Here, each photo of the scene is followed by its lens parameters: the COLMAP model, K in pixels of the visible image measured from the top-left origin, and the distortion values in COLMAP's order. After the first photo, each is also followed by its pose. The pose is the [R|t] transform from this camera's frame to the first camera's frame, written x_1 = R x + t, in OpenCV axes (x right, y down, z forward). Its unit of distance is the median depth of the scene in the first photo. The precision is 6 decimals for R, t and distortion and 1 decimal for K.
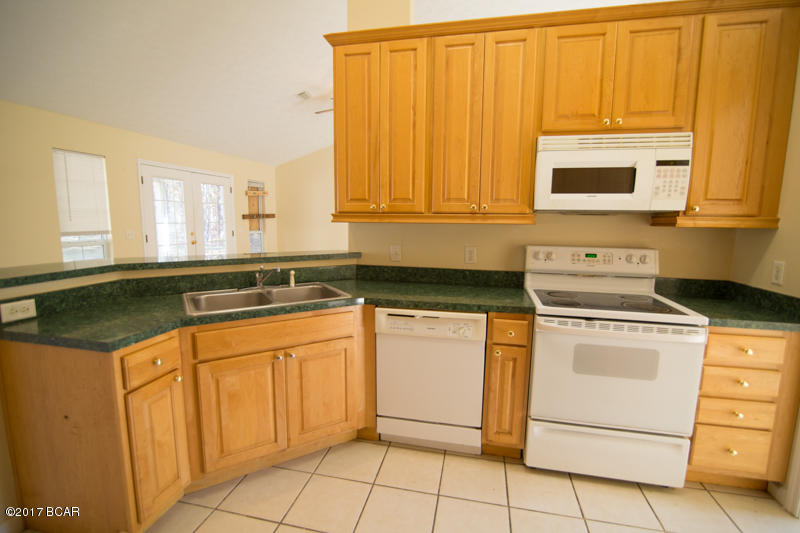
lens RADIAL K [[371.2, 0, 398.6], [0, 371.2, 266.5], [0, 0, 1]] dist [-0.015977, -0.000242]
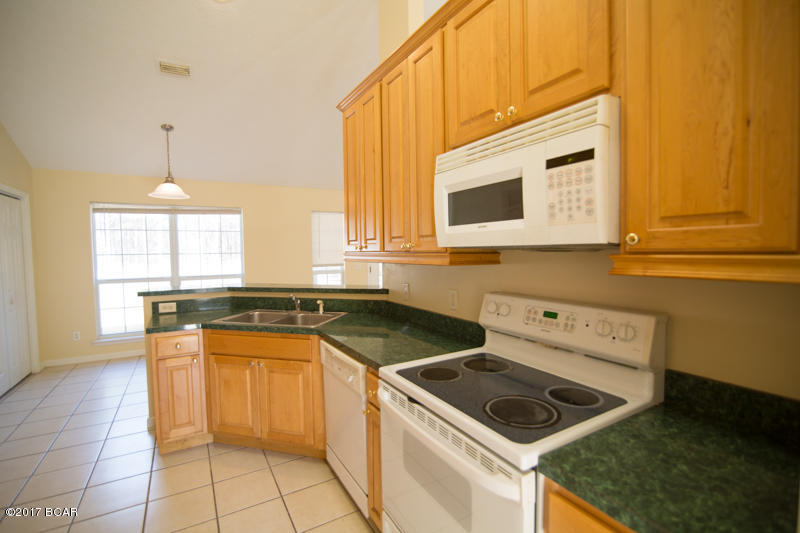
lens RADIAL K [[371.2, 0, 397.6], [0, 371.2, 265.3], [0, 0, 1]] dist [-0.015977, -0.000242]
pose [[0.677150, 0.012286, -0.735743, 0.817933], [-0.076025, 0.995678, -0.053345, -0.061005], [0.731907, 0.092057, 0.675157, 0.373491]]
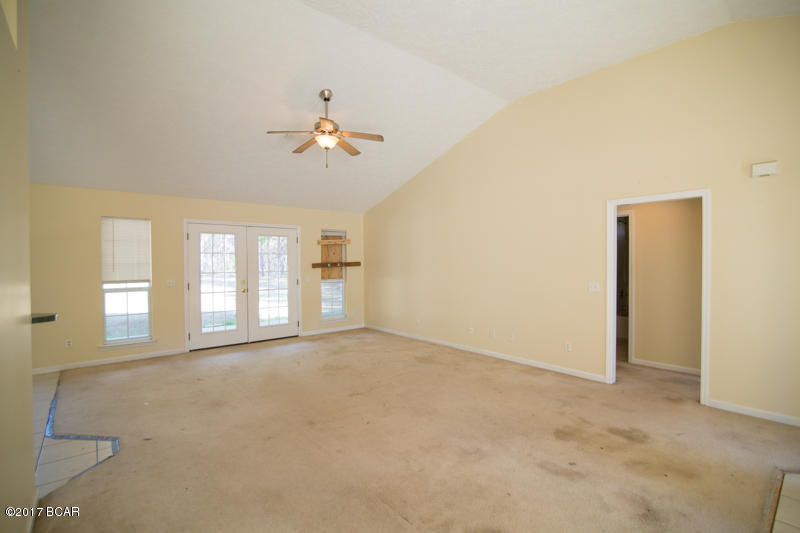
lens RADIAL K [[371.2, 0, 399.7], [0, 371.2, 266.1], [0, 0, 1]] dist [-0.015977, -0.000242]
pose [[0.794625, -0.007692, -0.607052, 1.193675], [-0.065125, 0.993070, -0.097831, -0.154156], [0.603598, 0.117274, 0.788617, 1.079638]]
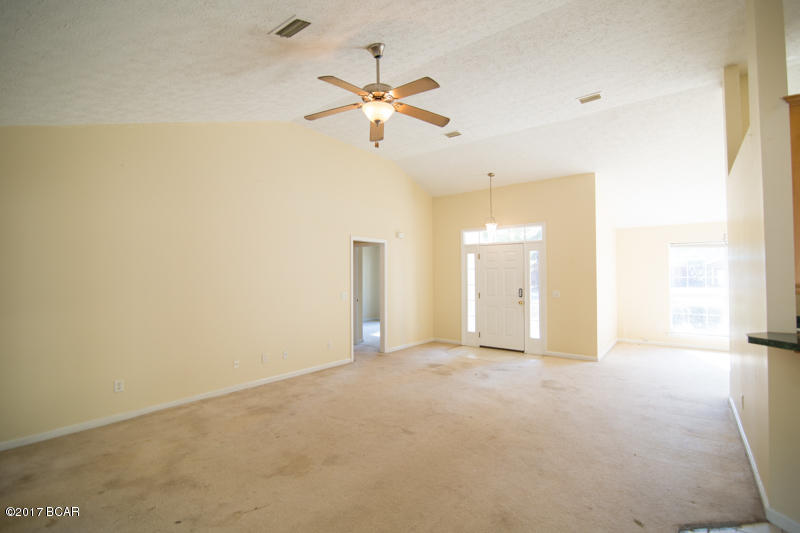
lens RADIAL K [[371.2, 0, 397.1], [0, 371.2, 271.2], [0, 0, 1]] dist [-0.015977, -0.000242]
pose [[0.439763, -0.002670, 0.898110, -1.376530], [0.126599, 0.990195, -0.059047, -0.270766], [-0.889146, 0.139666, 0.435789, 1.685542]]
